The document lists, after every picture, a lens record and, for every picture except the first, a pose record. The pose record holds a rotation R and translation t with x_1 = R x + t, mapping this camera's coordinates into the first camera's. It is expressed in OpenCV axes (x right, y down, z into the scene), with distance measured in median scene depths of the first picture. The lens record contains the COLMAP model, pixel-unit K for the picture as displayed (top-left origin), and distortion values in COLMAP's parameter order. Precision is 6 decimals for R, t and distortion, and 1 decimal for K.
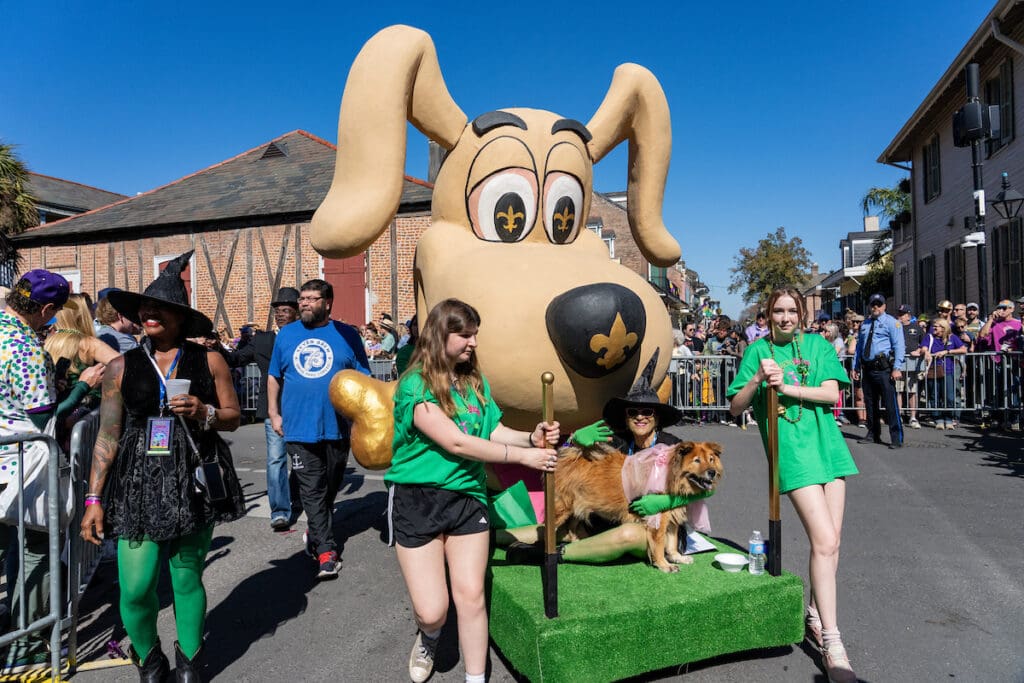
lens RADIAL K [[672.6, 0, 512.0], [0, 672.6, 341.5], [0, 0, 1]] dist [-0.031186, 0.001549]
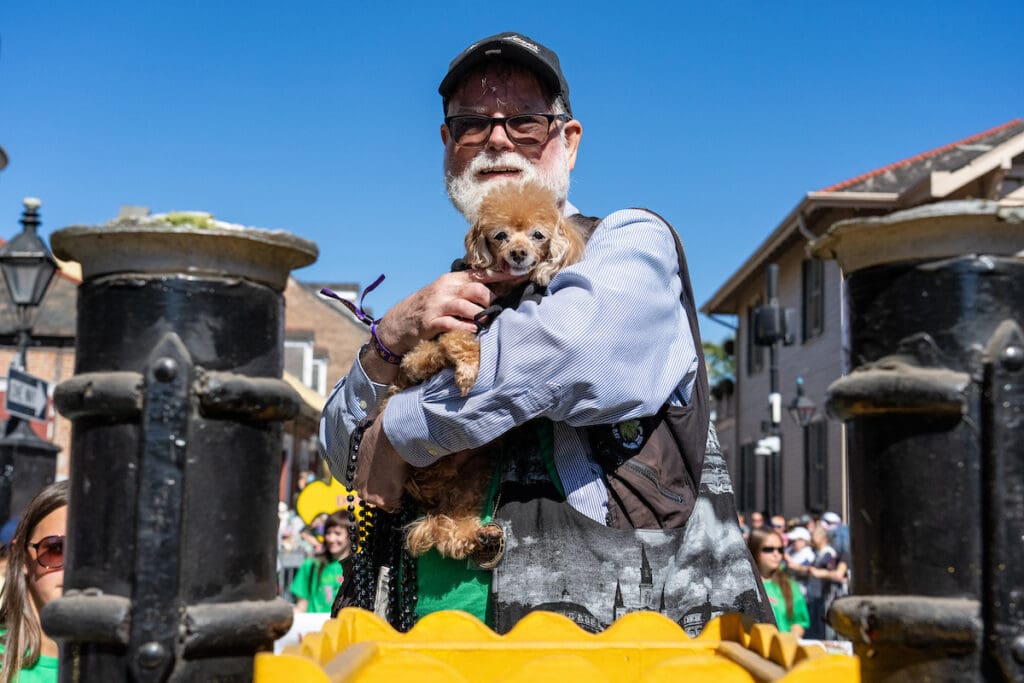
lens RADIAL K [[1228.4, 0, 512.0], [0, 1228.4, 341.5], [0, 0, 1]] dist [0.139114, -0.010244]
pose [[0.942022, 0.094024, 0.322108, -0.125749], [-0.045462, 0.986851, -0.155108, -0.003344], [-0.332457, 0.131471, 0.933910, -0.290566]]
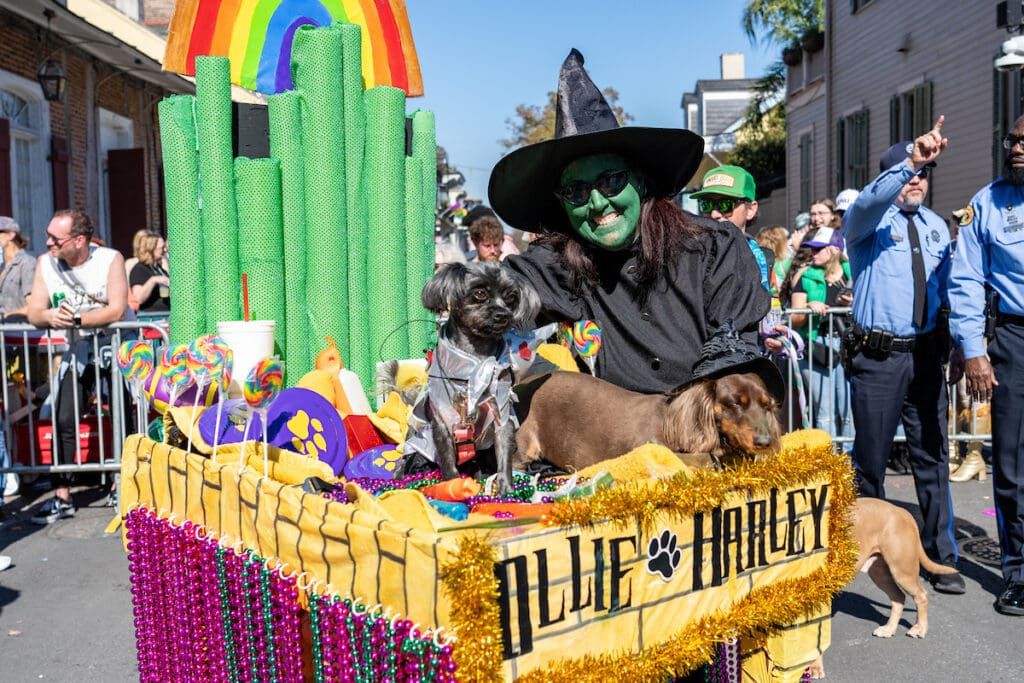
lens RADIAL K [[1169.7, 0, 512.0], [0, 1169.7, 341.5], [0, 0, 1]] dist [0.065063, -0.000415]
pose [[0.947434, -0.024973, 0.318974, 0.042221], [0.005118, 0.998005, 0.062934, -0.002355], [-0.319909, -0.057993, 0.945672, 0.152171]]
